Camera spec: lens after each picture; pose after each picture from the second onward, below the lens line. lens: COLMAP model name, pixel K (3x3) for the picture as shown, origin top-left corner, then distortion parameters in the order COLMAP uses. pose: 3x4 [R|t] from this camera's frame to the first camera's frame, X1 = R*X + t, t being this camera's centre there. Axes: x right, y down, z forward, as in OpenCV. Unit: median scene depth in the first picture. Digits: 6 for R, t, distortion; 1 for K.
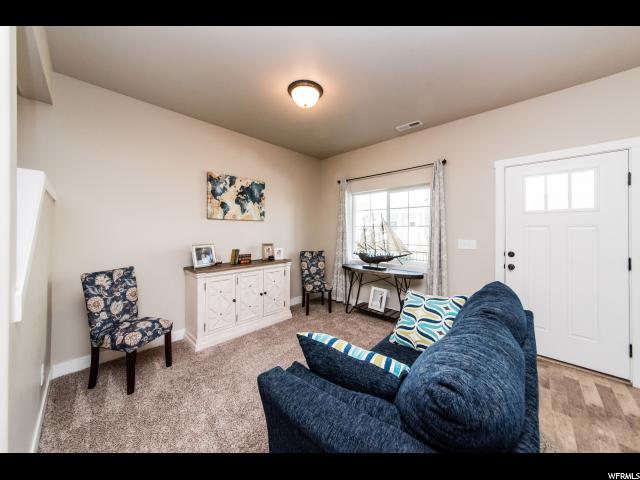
lens RADIAL K [[231.7, 0, 314.9], [0, 231.7, 231.7], [0, 0, 1]] dist [0.000716, 0.000540]
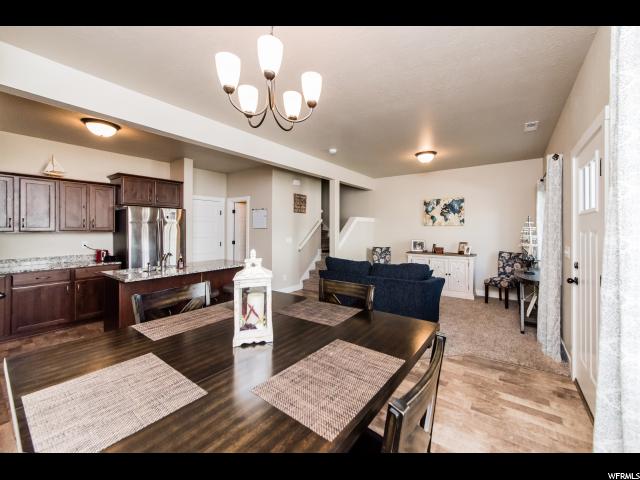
lens RADIAL K [[248.0, 0, 340.6], [0, 248.0, 228.5], [0, 0, 1]] dist [-0.013594, 0.000466]
pose [[0.174209, -0.003886, -0.984701, 1.202631], [-0.002681, 0.999987, -0.004421, -0.023455], [0.984705, 0.003410, 0.174196, 0.024123]]
